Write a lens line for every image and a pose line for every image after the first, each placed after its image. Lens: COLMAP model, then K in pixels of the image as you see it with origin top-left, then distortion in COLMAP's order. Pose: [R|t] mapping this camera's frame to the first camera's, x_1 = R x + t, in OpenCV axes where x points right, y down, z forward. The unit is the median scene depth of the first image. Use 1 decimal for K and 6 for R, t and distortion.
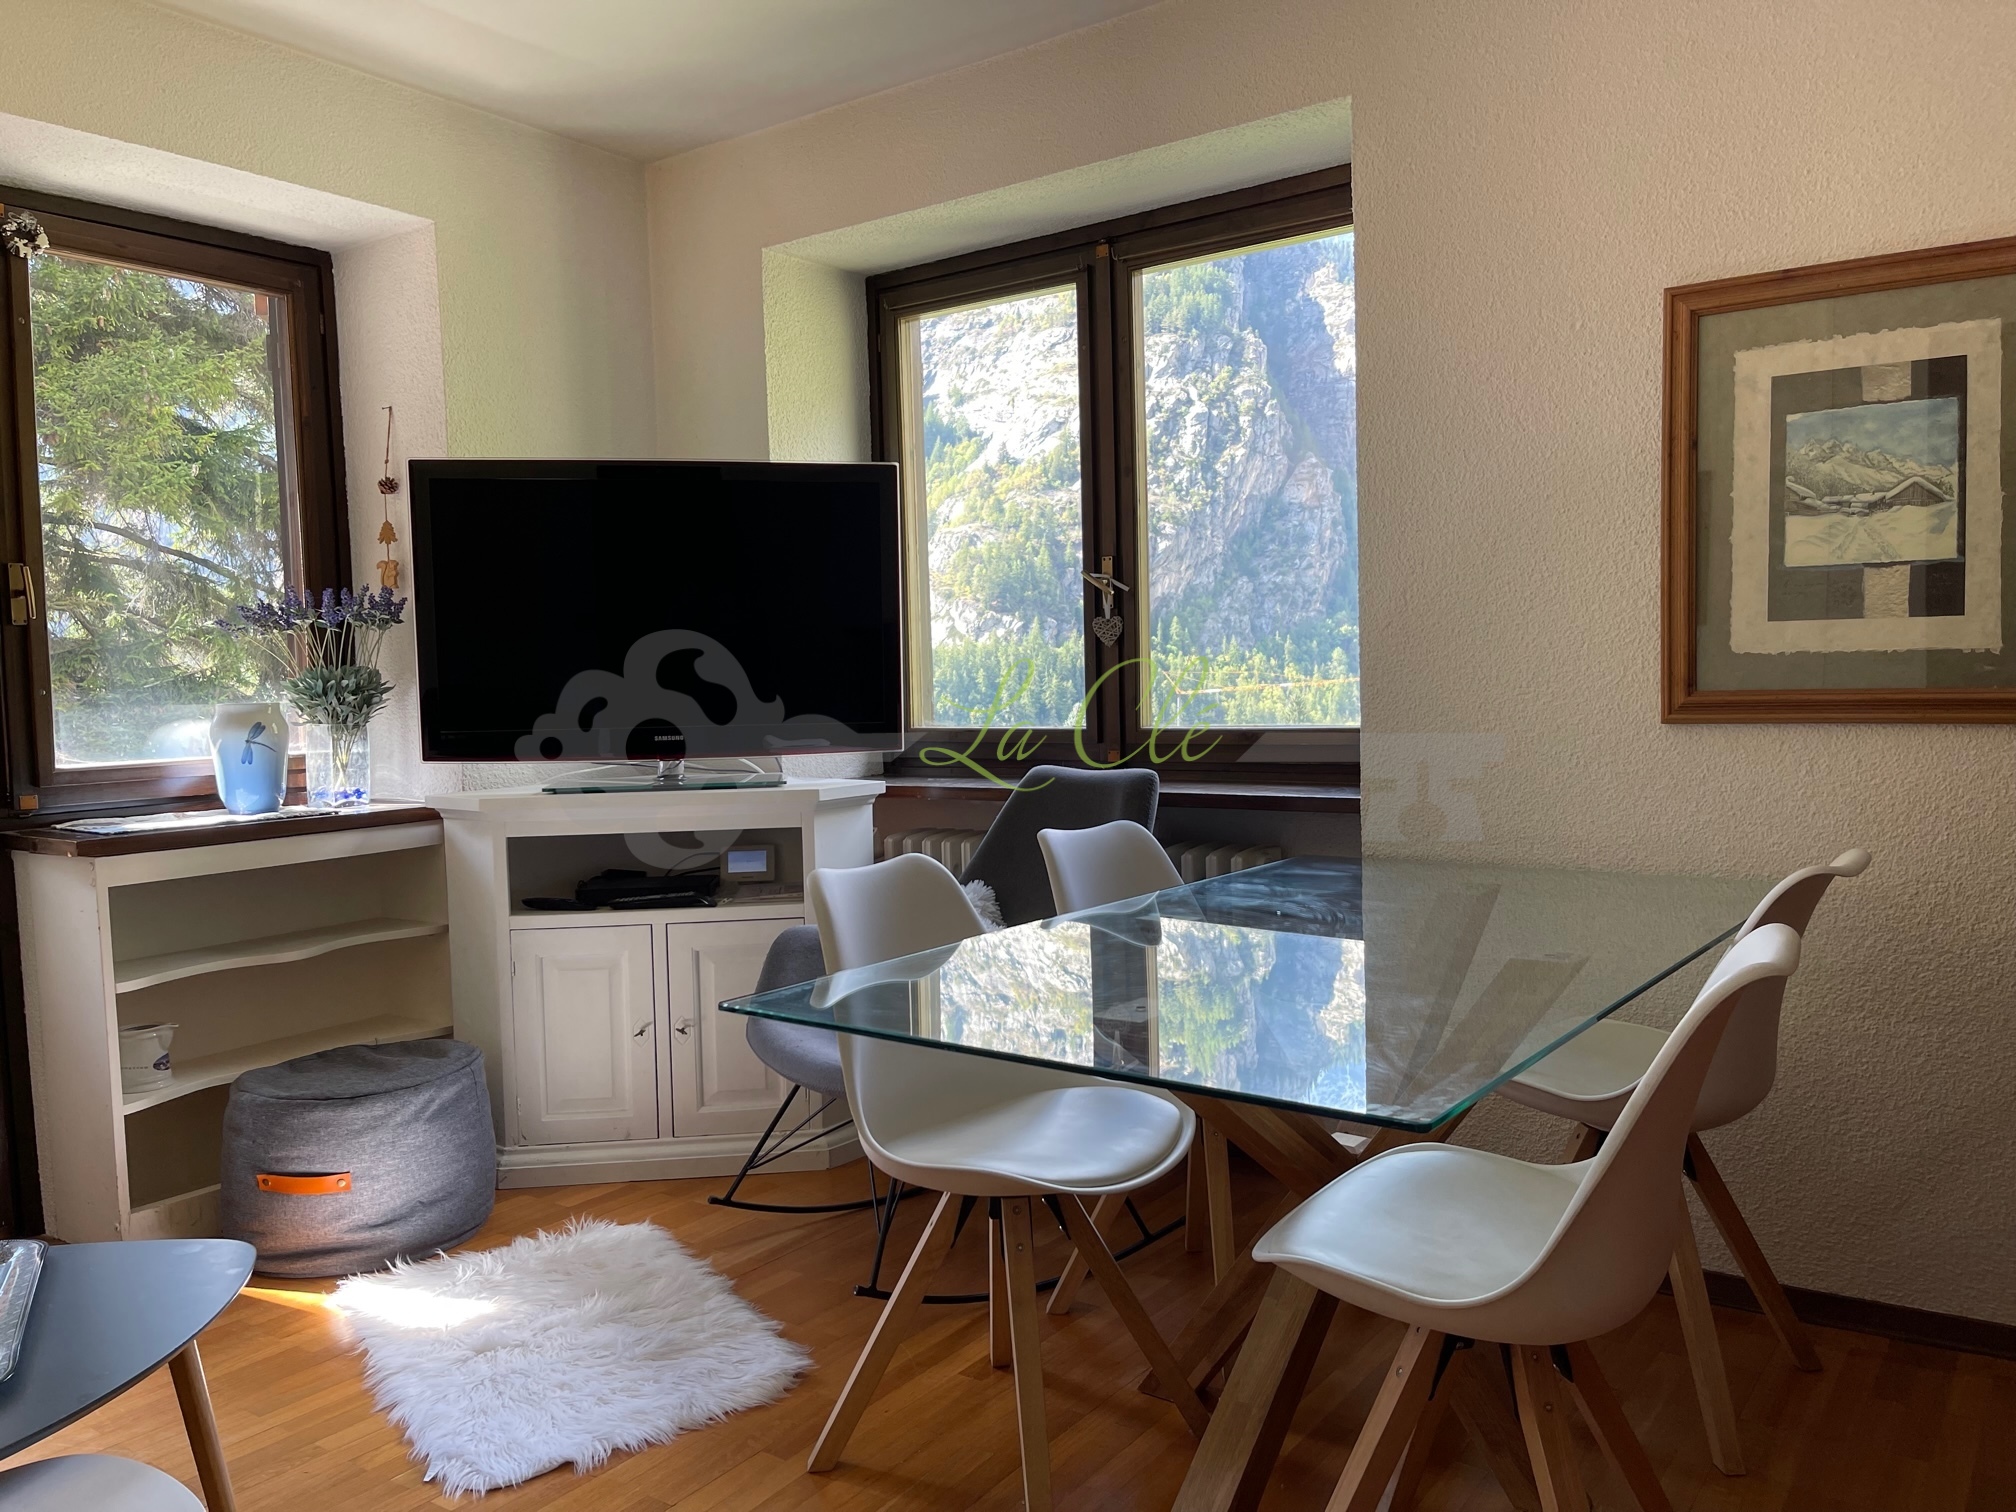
lens RADIAL K [[1500.7, 0, 991.0], [0, 1500.7, 752.2], [0, 0, 1]] dist [0.059421, -0.081355]
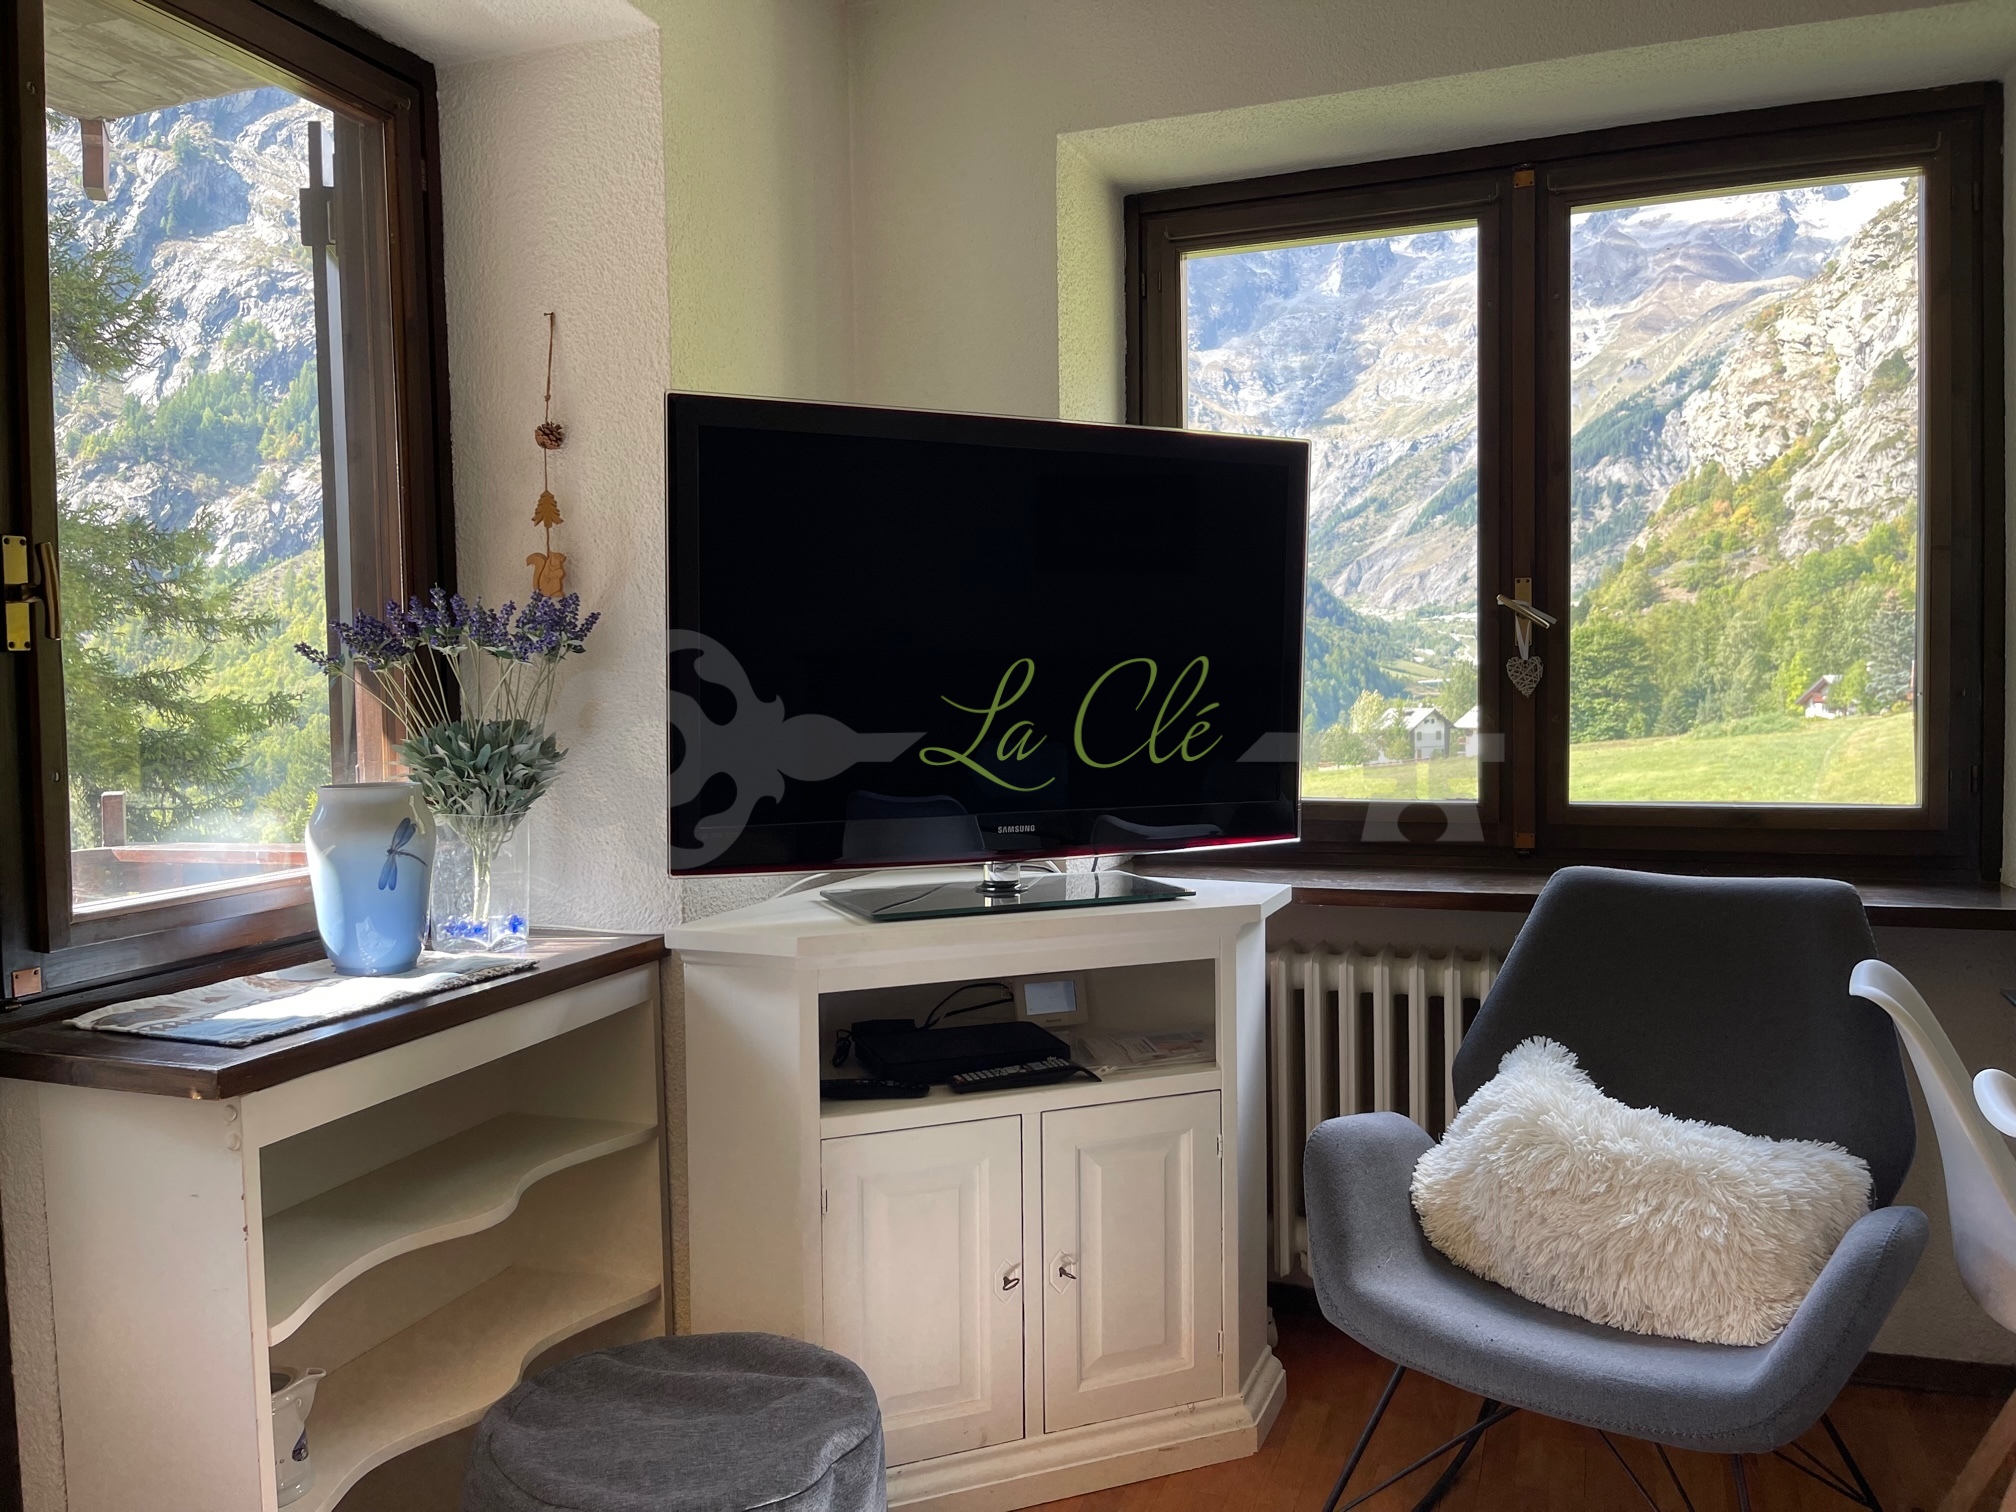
lens RADIAL K [[1500.7, 0, 991.0], [0, 1500.7, 752.2], [0, 0, 1]] dist [0.059421, -0.081355]
pose [[0.965022, -0.000030, 0.262170, -0.438119], [0.004404, 0.999861, -0.016097, -0.036790], [-0.262133, 0.016688, 0.964887, 0.386319]]
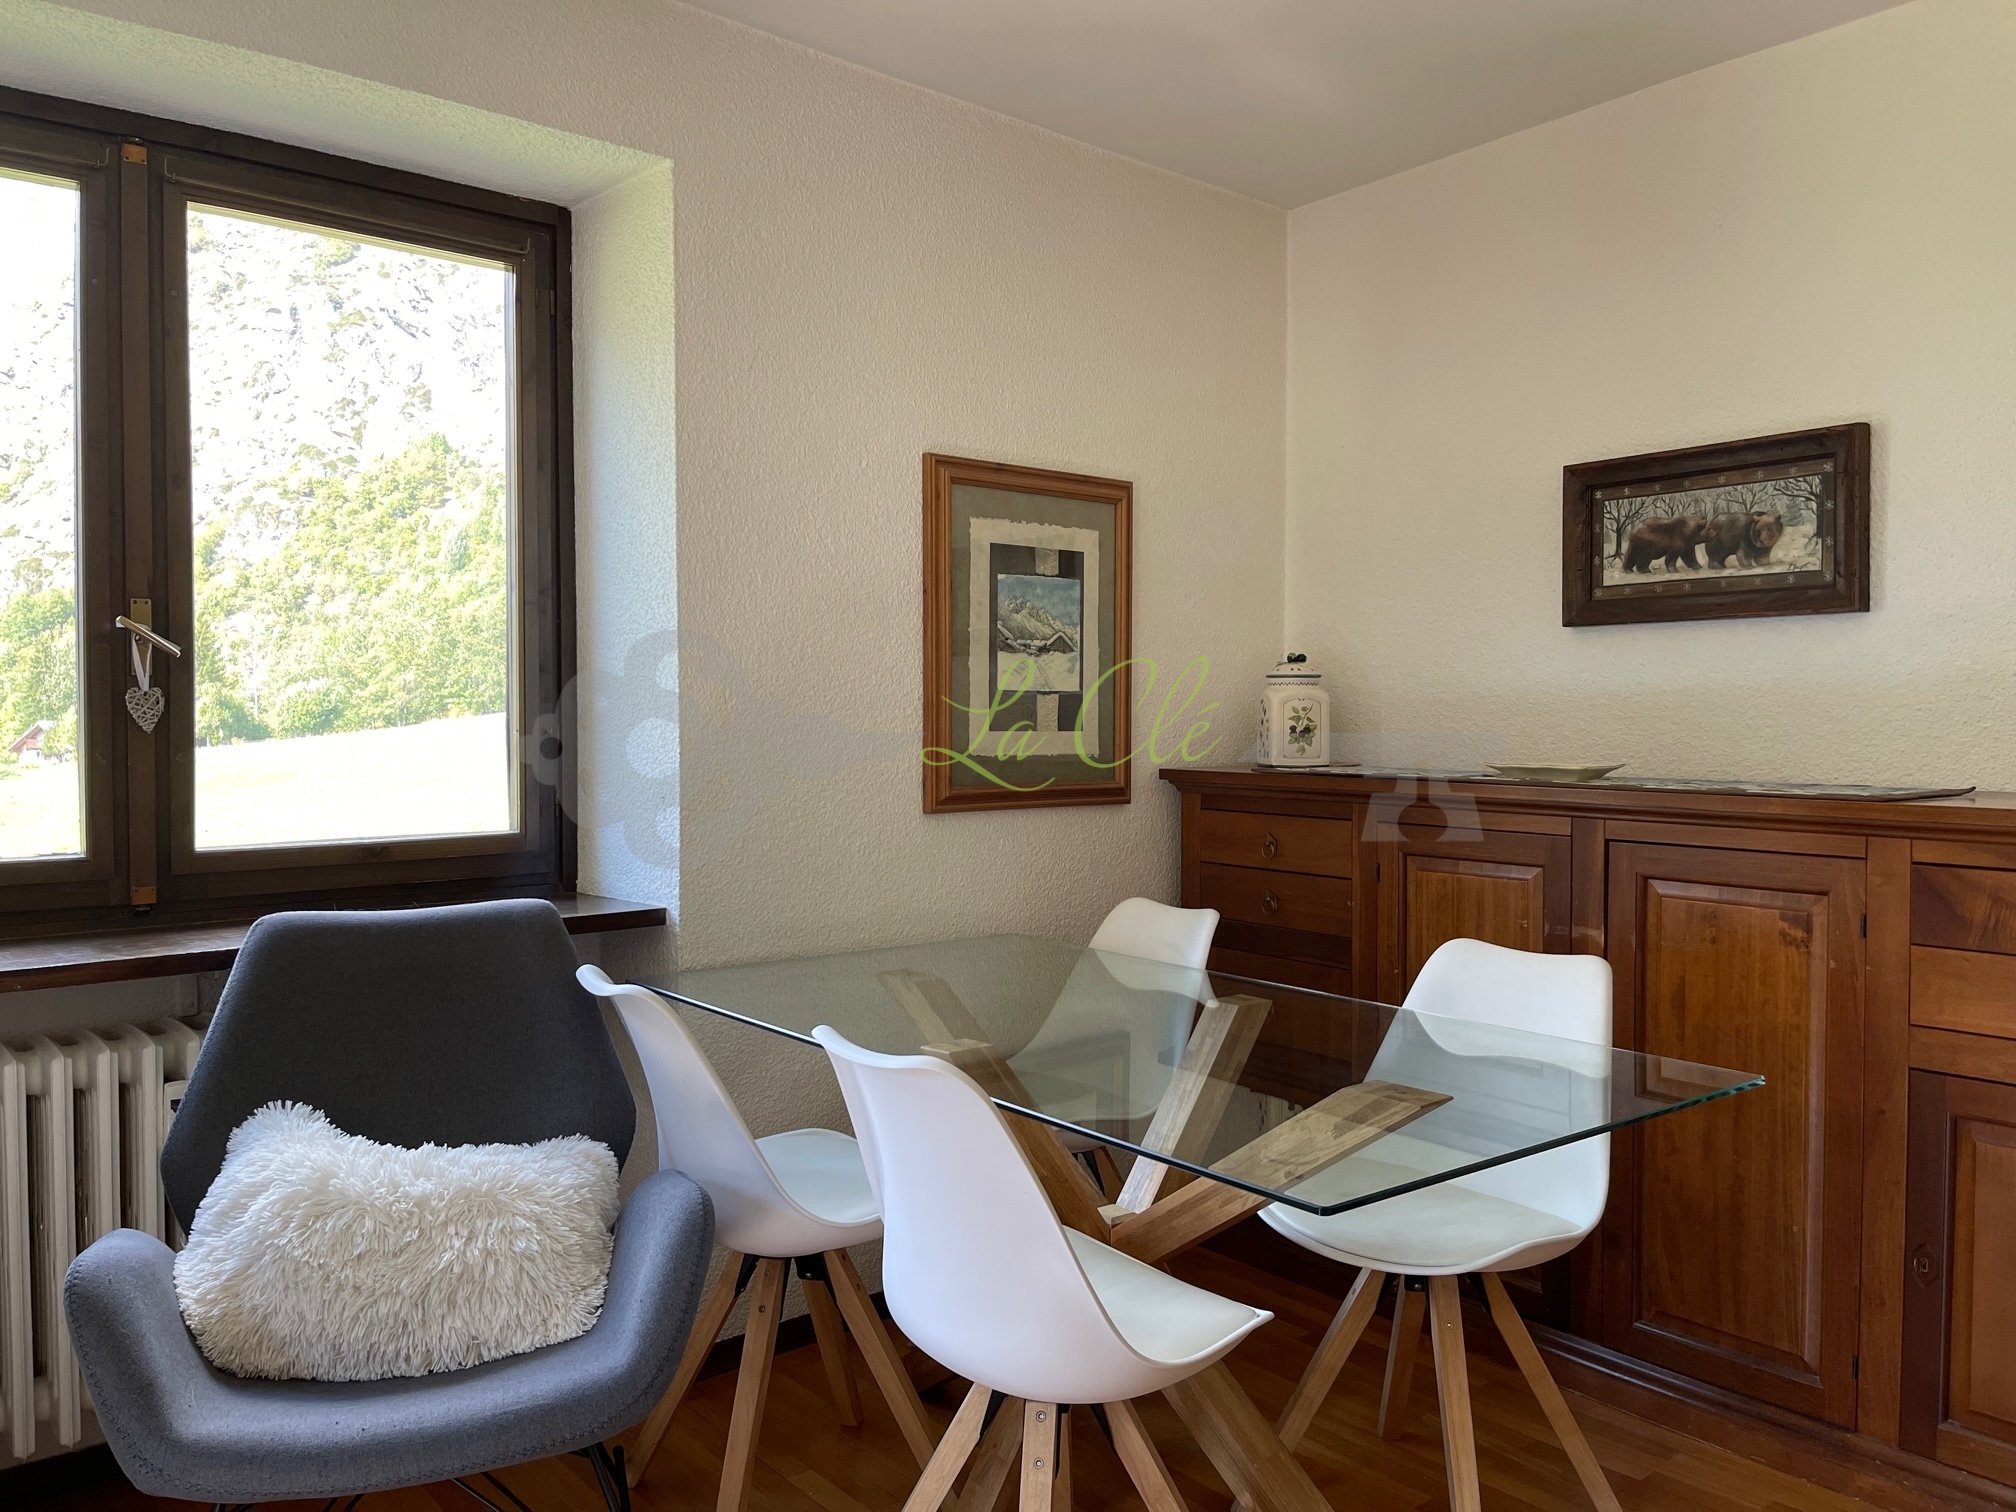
lens RADIAL K [[1500.7, 0, 991.0], [0, 1500.7, 752.2], [0, 0, 1]] dist [0.059421, -0.081355]
pose [[0.242062, 0.002694, 0.970257, -0.561831], [0.048990, 0.998687, -0.014995, -0.038784], [-0.969023, 0.051163, 0.241612, 0.541747]]
